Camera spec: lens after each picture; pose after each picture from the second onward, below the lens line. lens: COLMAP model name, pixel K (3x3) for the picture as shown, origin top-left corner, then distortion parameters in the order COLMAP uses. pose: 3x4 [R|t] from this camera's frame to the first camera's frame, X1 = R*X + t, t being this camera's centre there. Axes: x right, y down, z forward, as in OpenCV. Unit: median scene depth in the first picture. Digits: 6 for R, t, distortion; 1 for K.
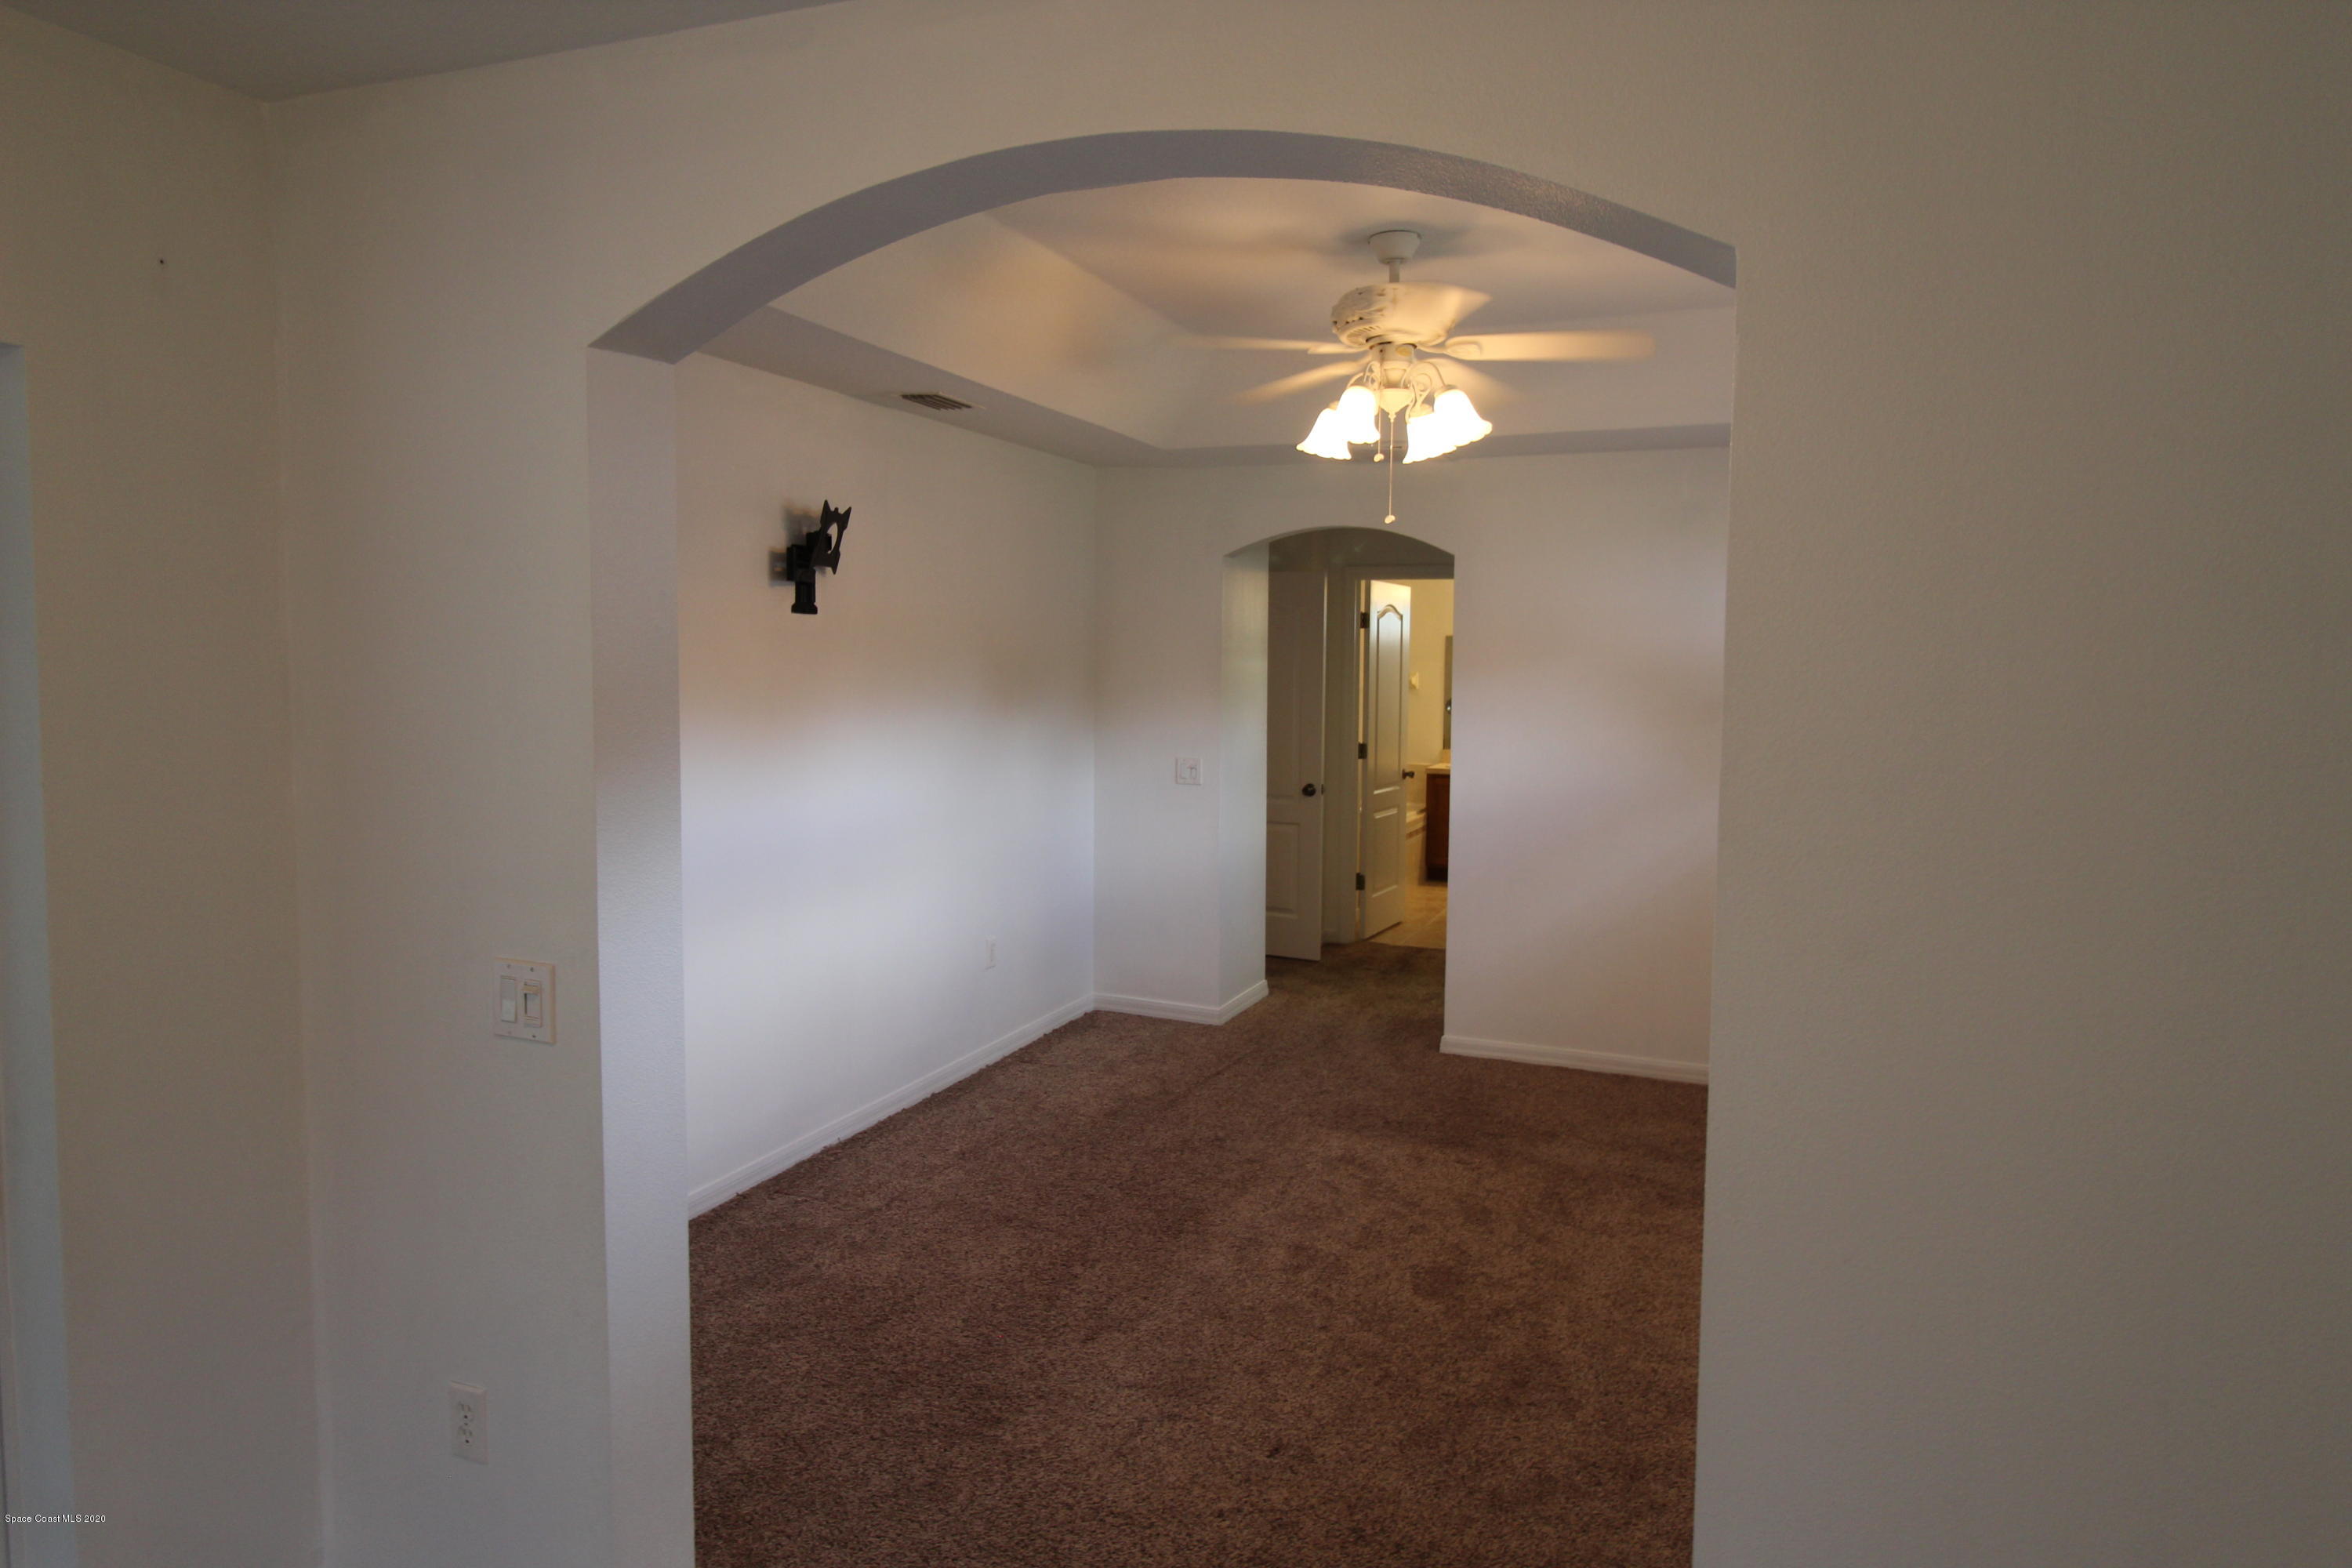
lens RADIAL K [[1420.0, 0, 1179.1], [0, 1420.0, 779.8], [0, 0, 1]] dist [0.005255, -0.009205]
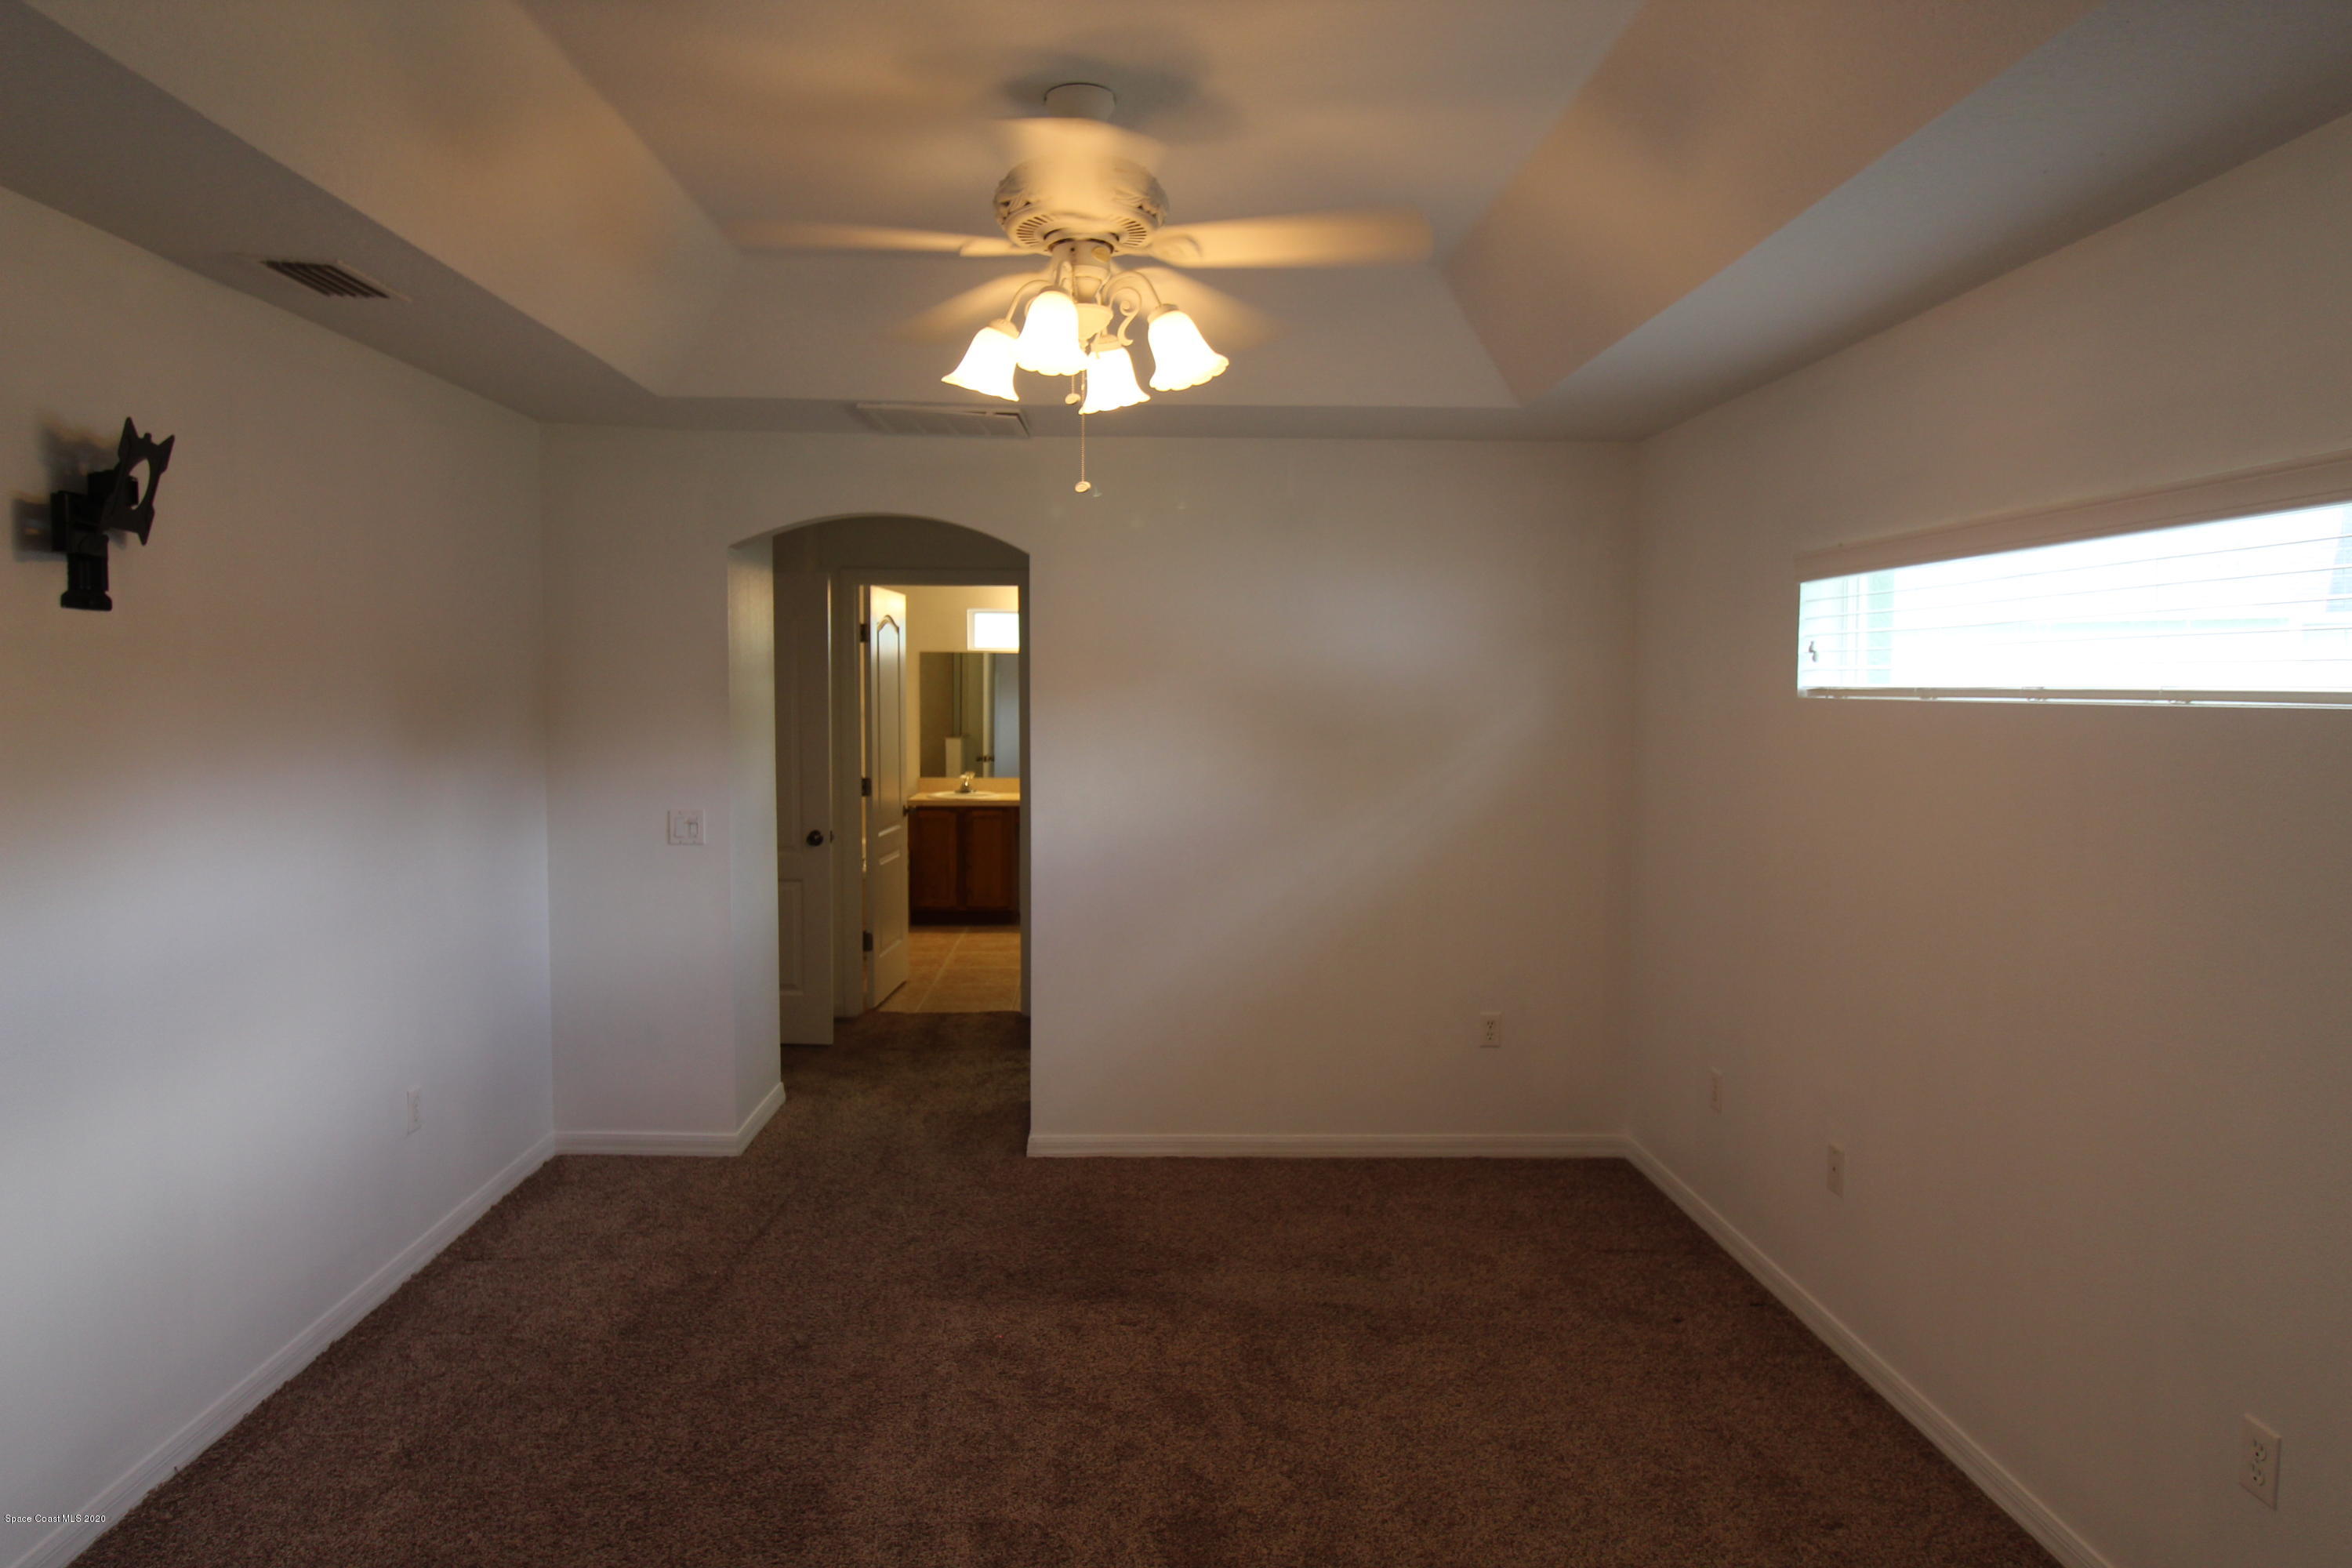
lens RADIAL K [[1420.0, 0, 1153.8], [0, 1420.0, 763.5], [0, 0, 1]] dist [0.005255, -0.009205]
pose [[0.915698, -0.029596, 0.400776, -0.088967], [0.038877, 0.999131, -0.015044, -0.024805], [-0.399982, 0.029357, 0.916053, 0.262475]]
